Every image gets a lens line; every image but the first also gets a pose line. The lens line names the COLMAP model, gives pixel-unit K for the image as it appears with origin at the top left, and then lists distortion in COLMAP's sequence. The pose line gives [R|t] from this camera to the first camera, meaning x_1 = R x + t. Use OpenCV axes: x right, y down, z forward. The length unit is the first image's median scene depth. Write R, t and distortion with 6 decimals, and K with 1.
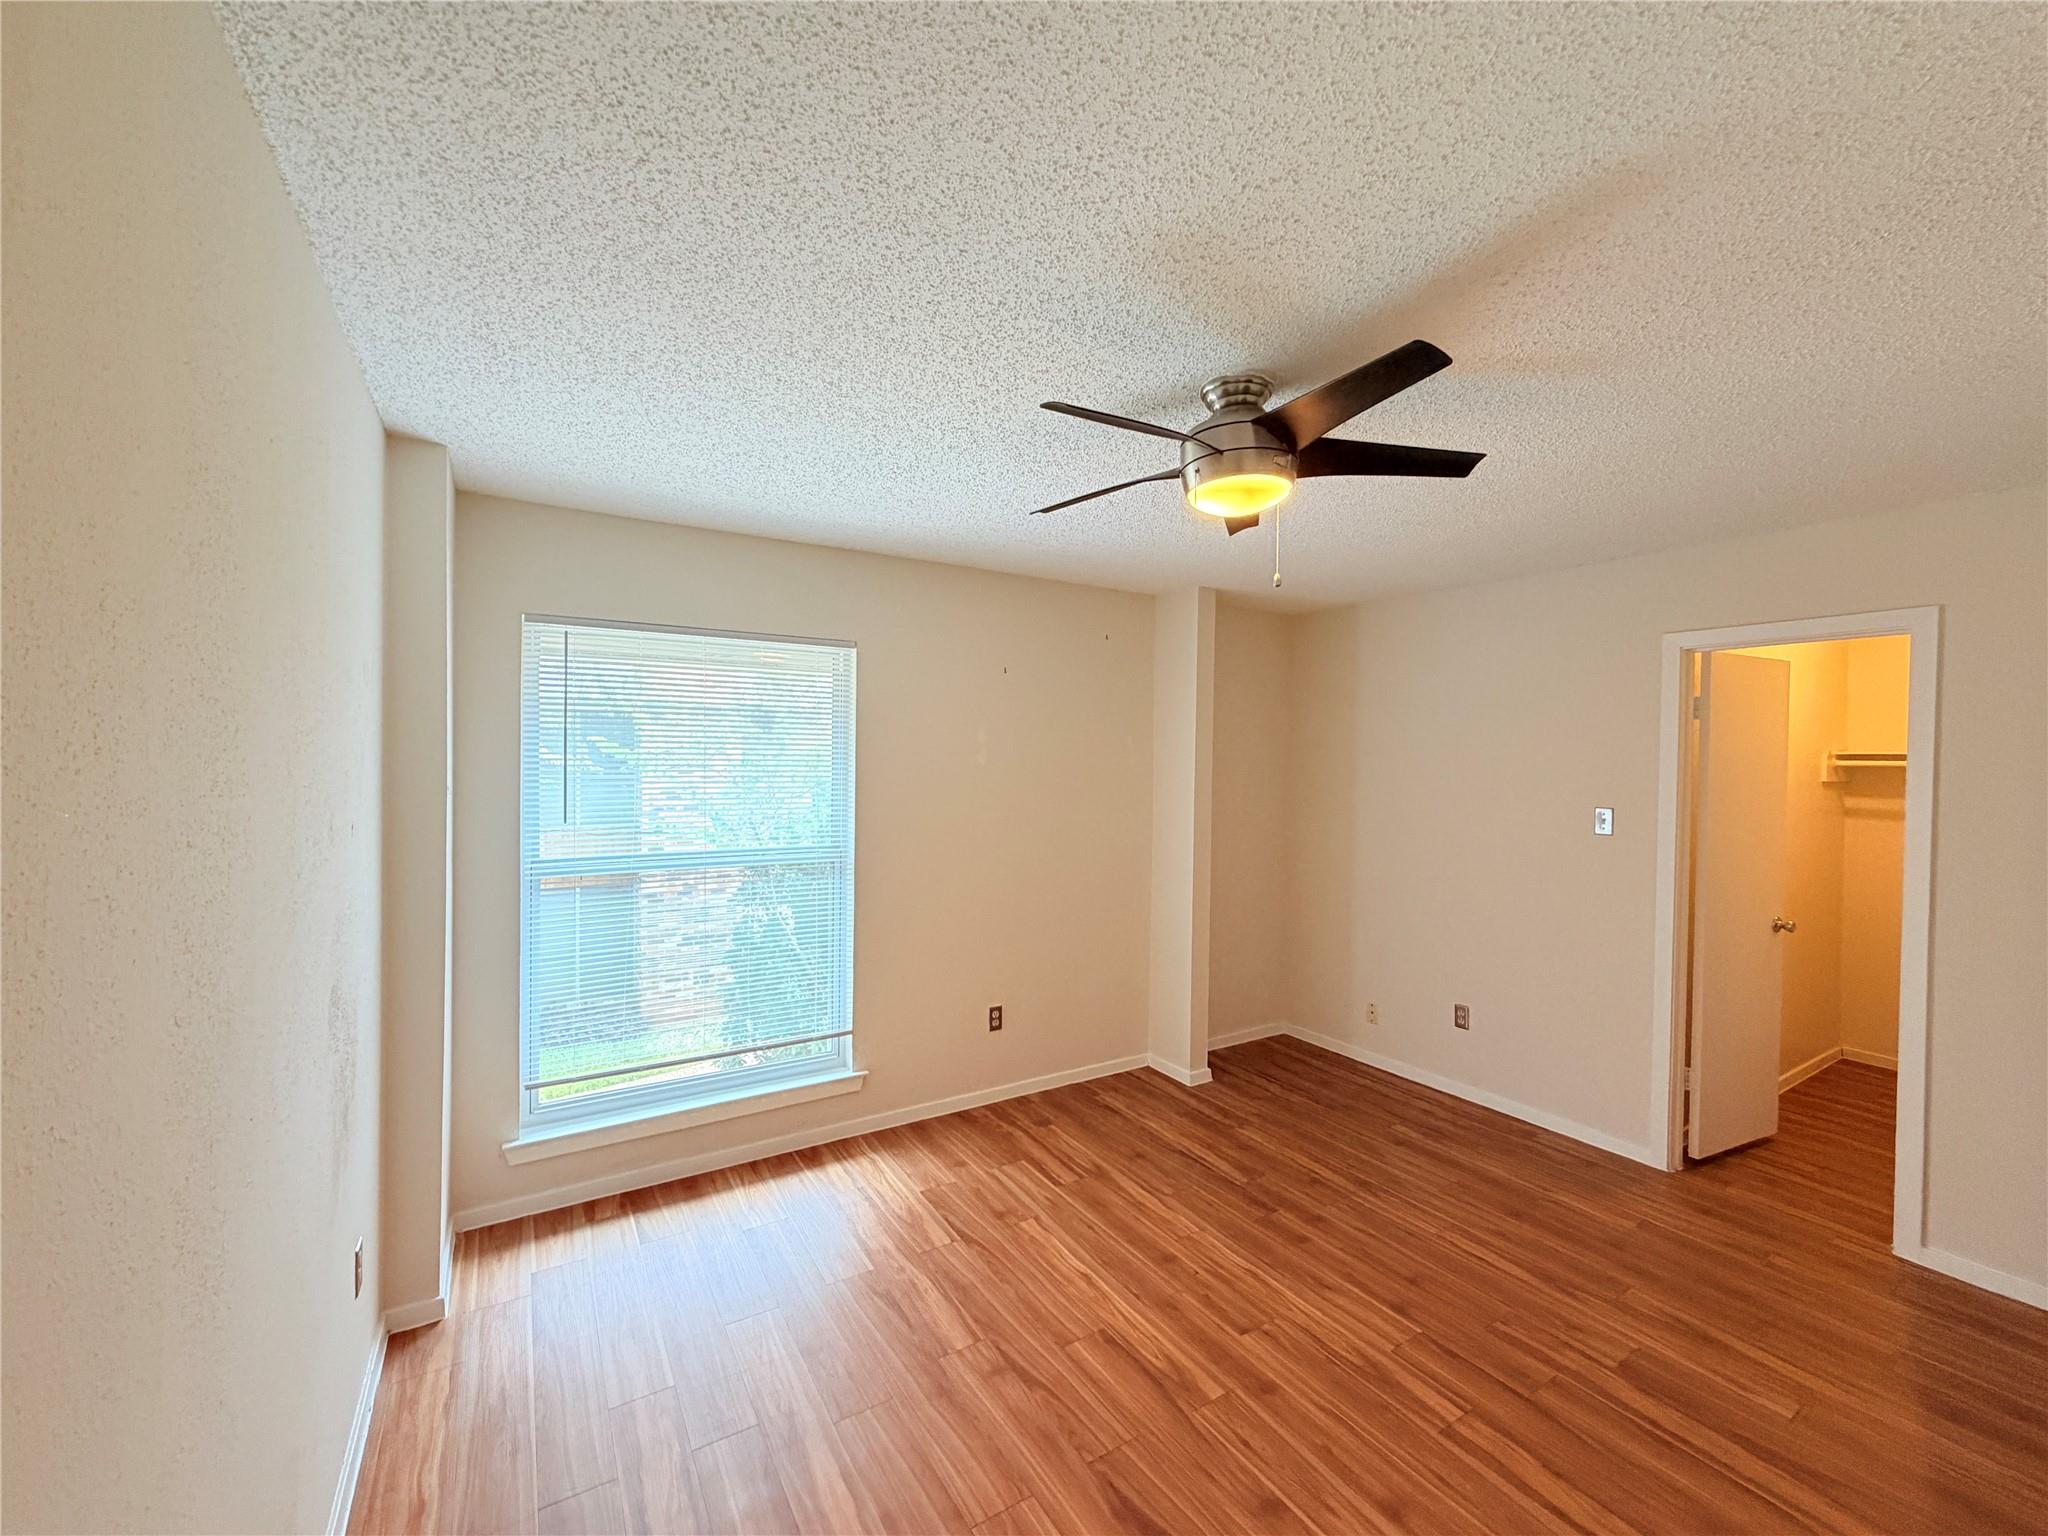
lens RADIAL K [[820.2, 0, 1020.4], [0, 820.2, 767.8], [0, 0, 1]] dist [0.000945, 0.000277]
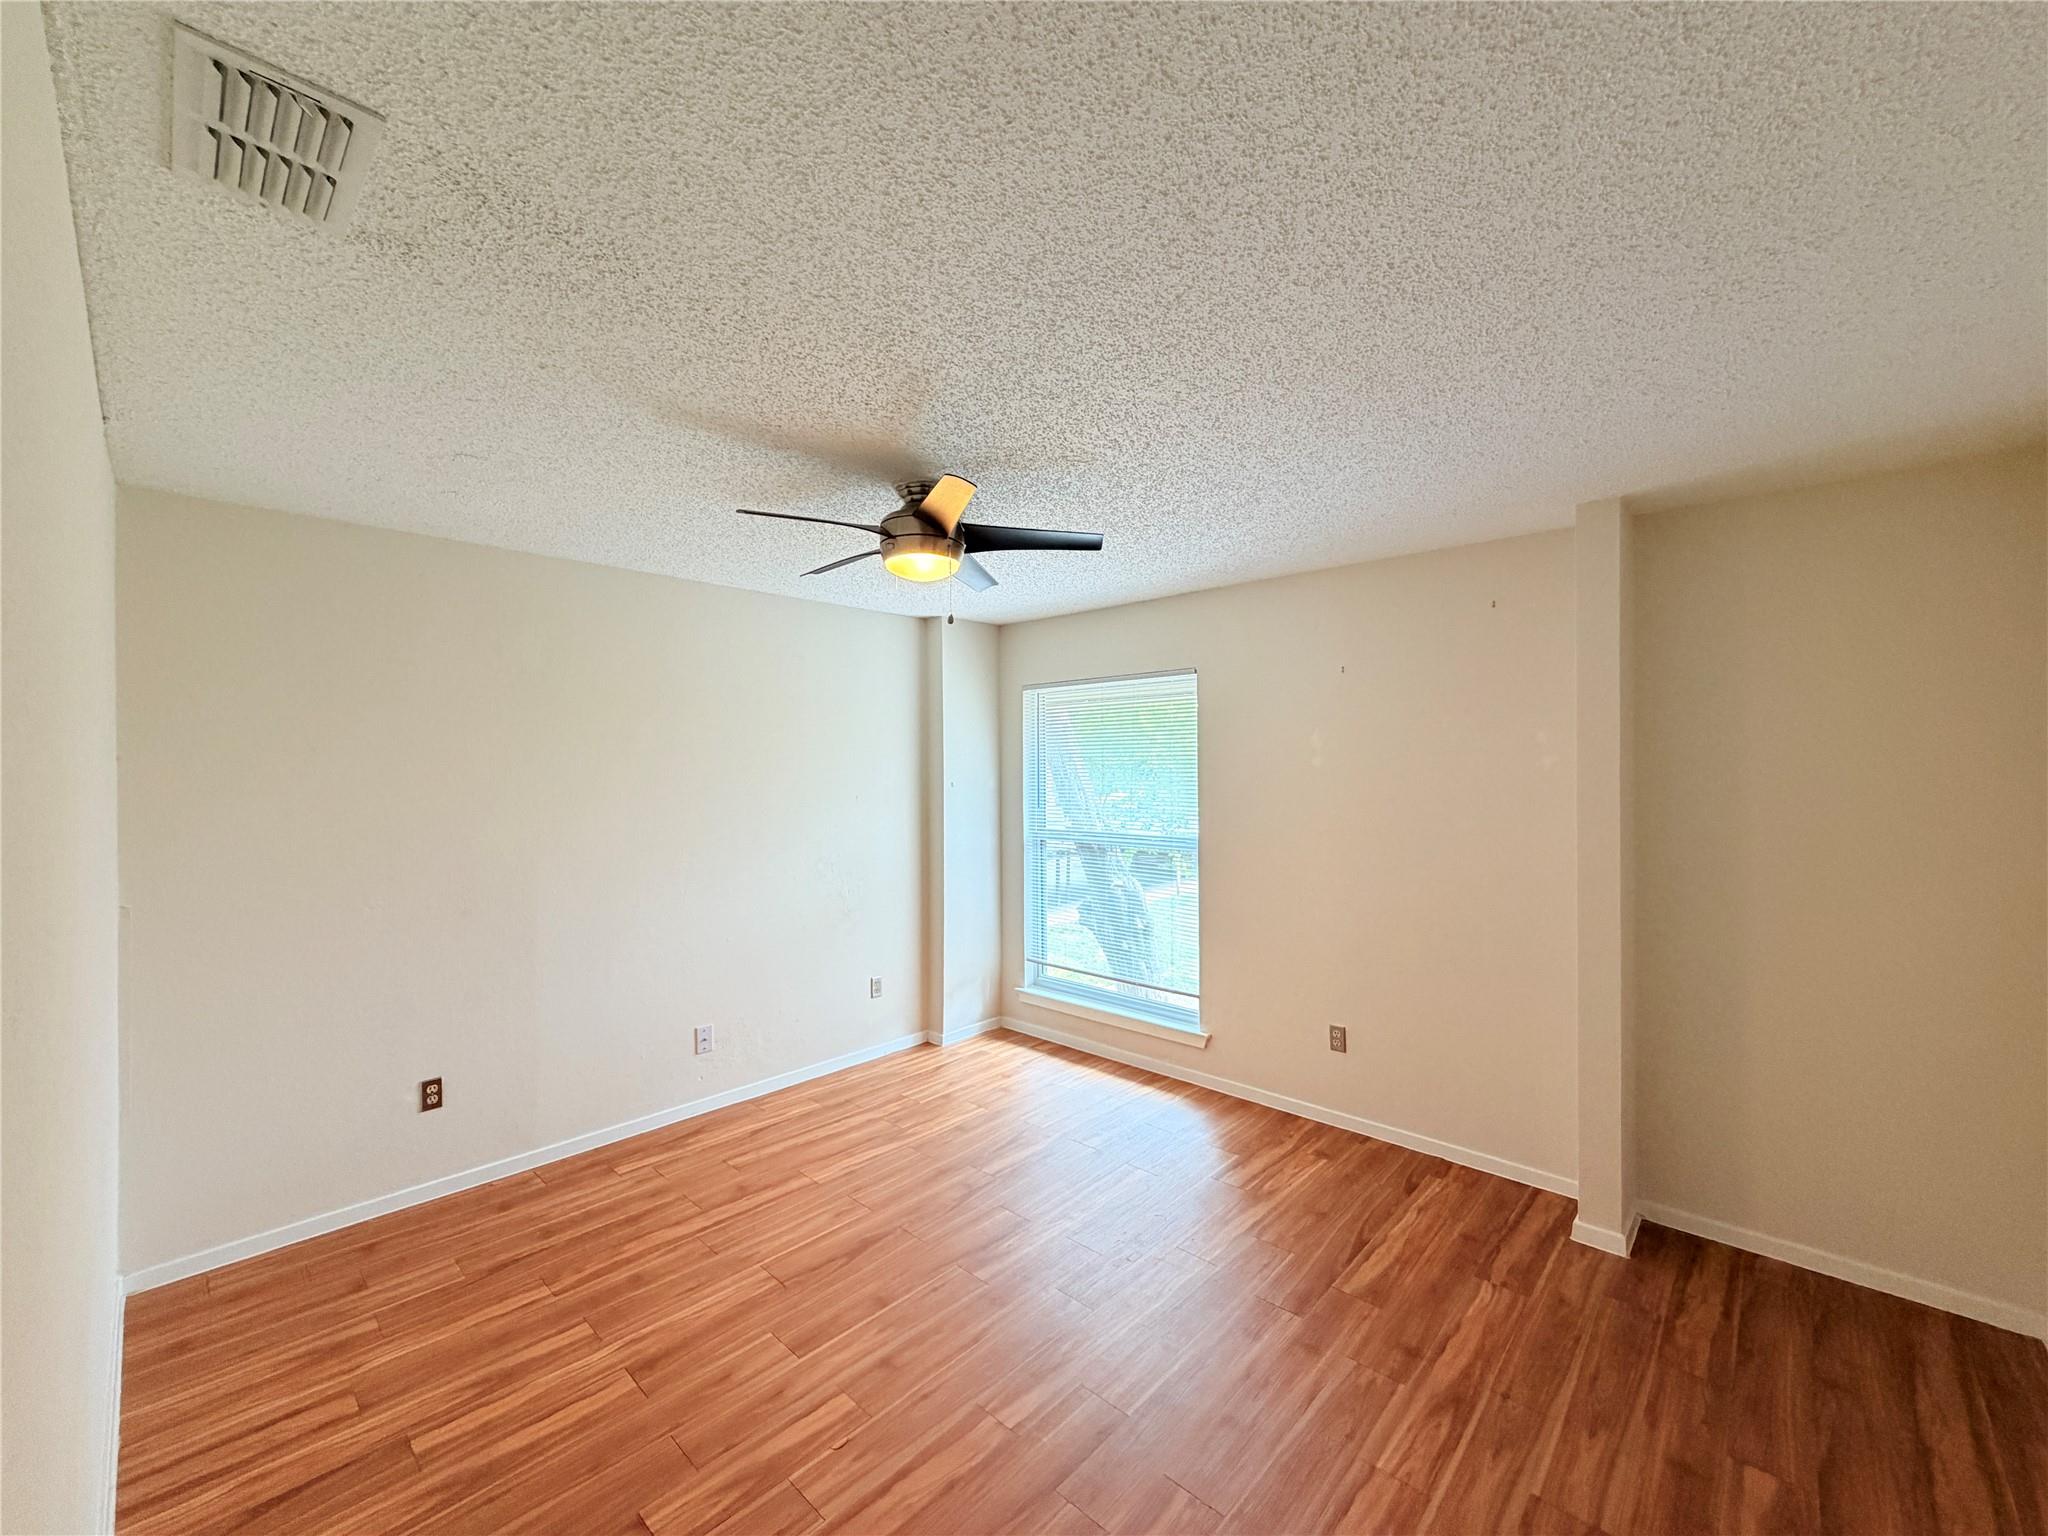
lens RADIAL K [[820.2, 0, 1020.4], [0, 820.2, 767.8], [0, 0, 1]] dist [0.000945, 0.000277]
pose [[0.258317, -0.013384, -0.965967, 1.101744], [-0.004351, 0.999878, -0.015017, 0.012286], [0.966050, 0.008082, 0.258227, 0.553100]]
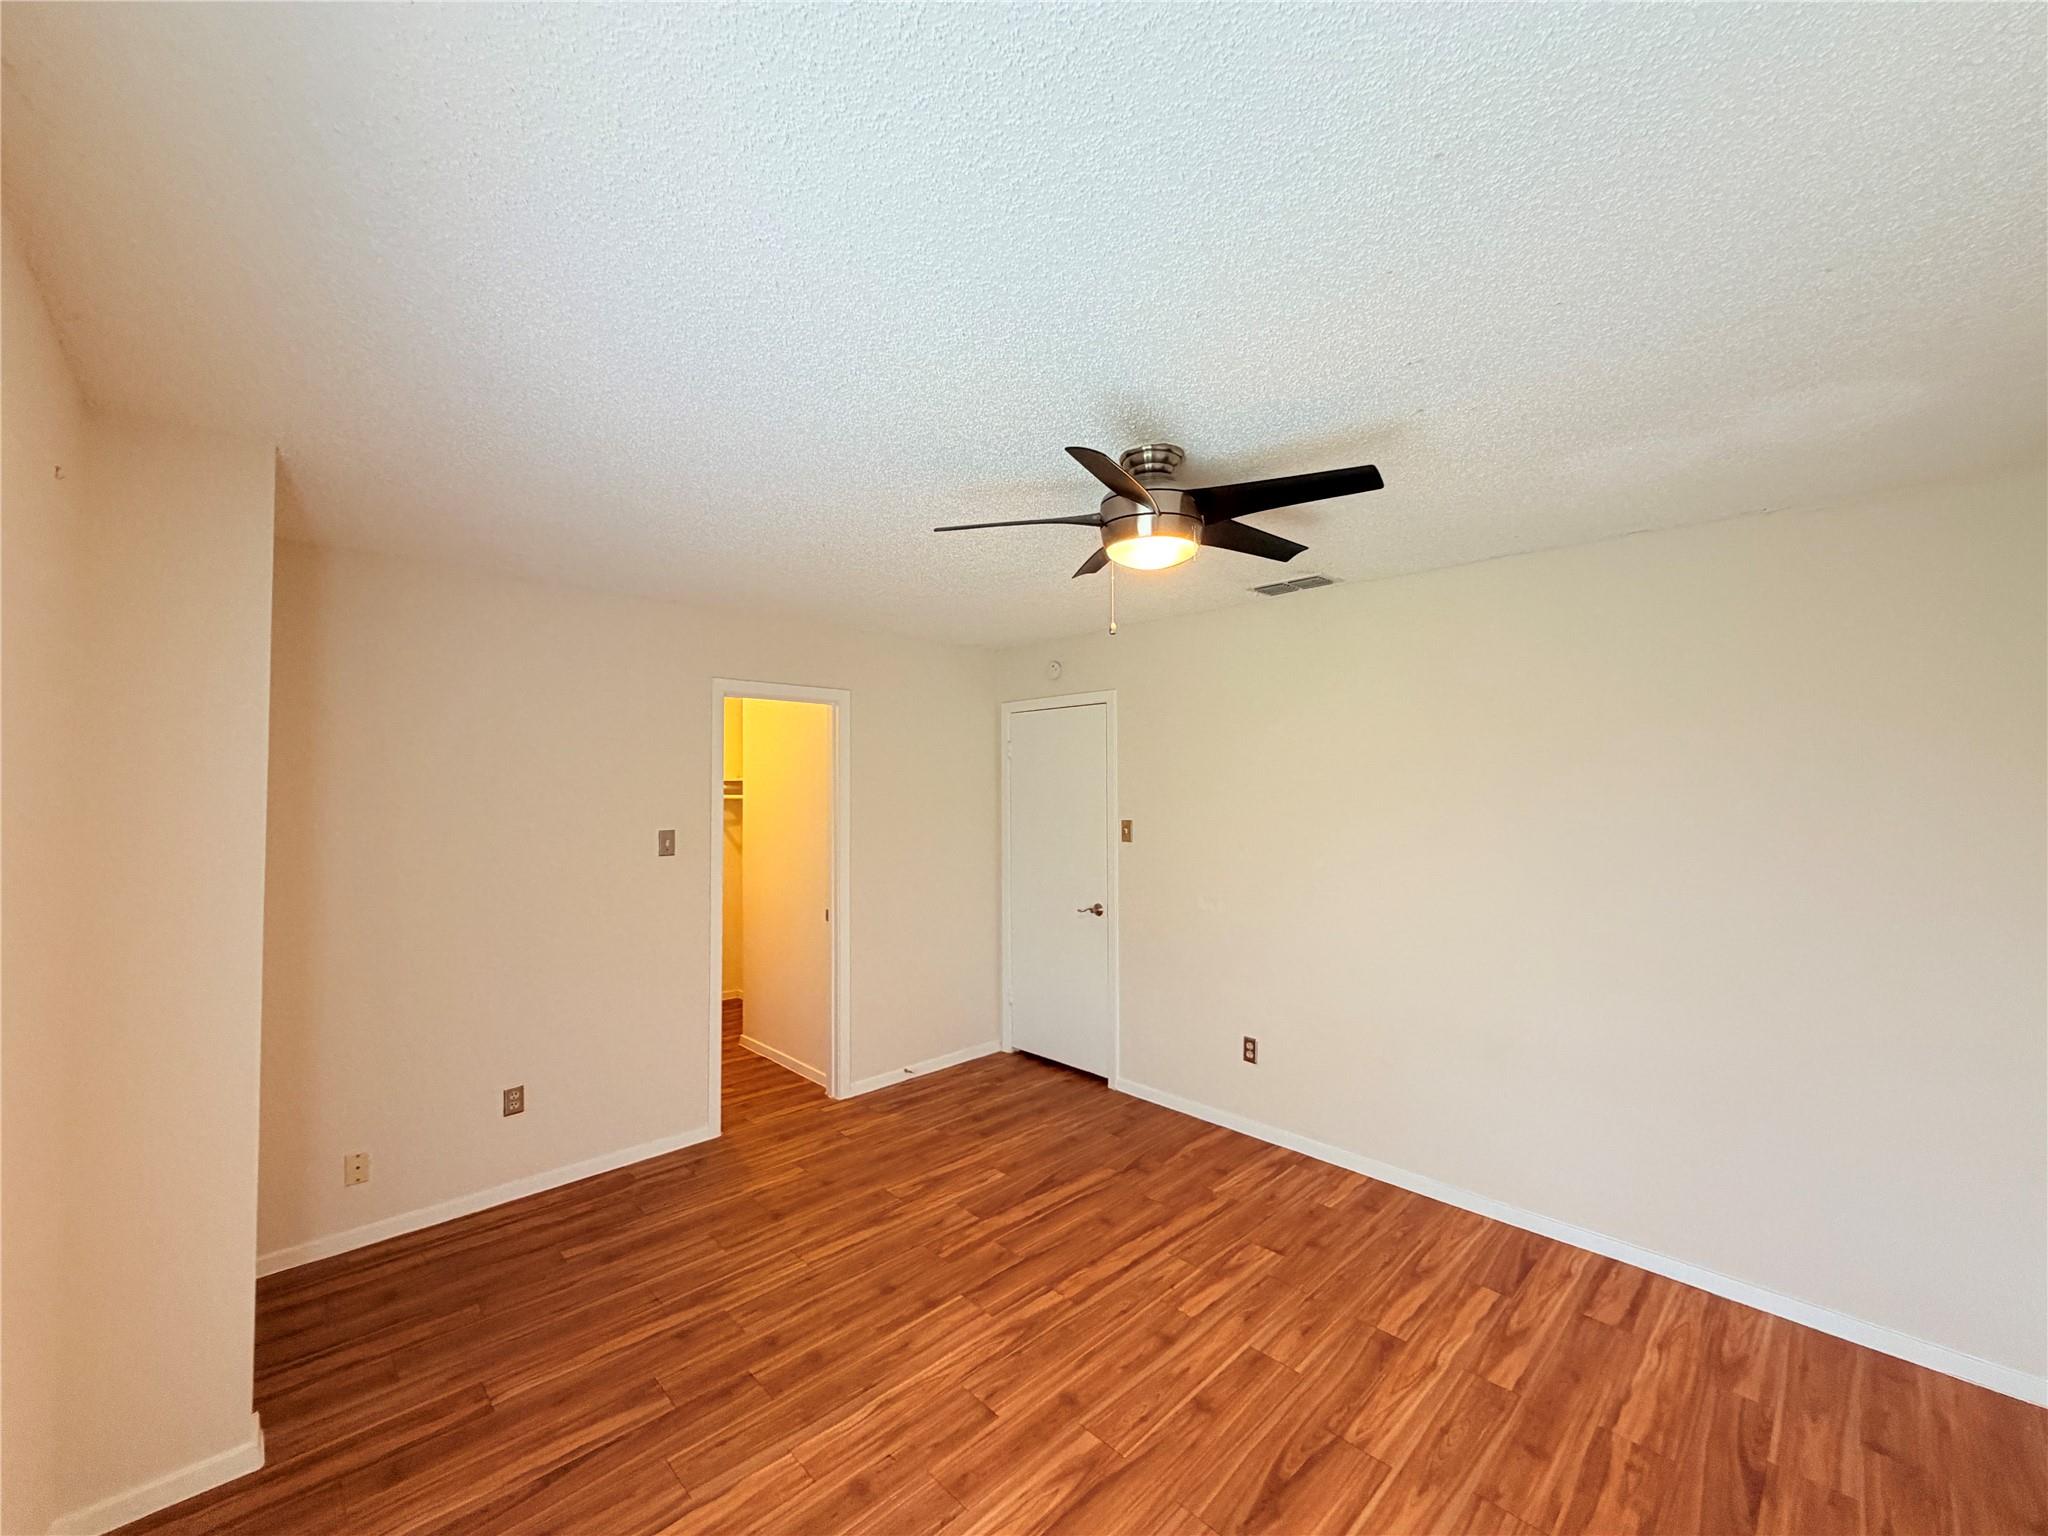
lens RADIAL K [[819.6, 0, 1024.0], [0, 819.6, 768.0], [0, 0, 1]] dist [0.000948, -0.000192]
pose [[-0.216388, 0.013099, 0.976220, -0.533749], [0.009527, 0.999891, -0.011305, -0.018706], [-0.976261, 0.006854, -0.216489, 0.970407]]
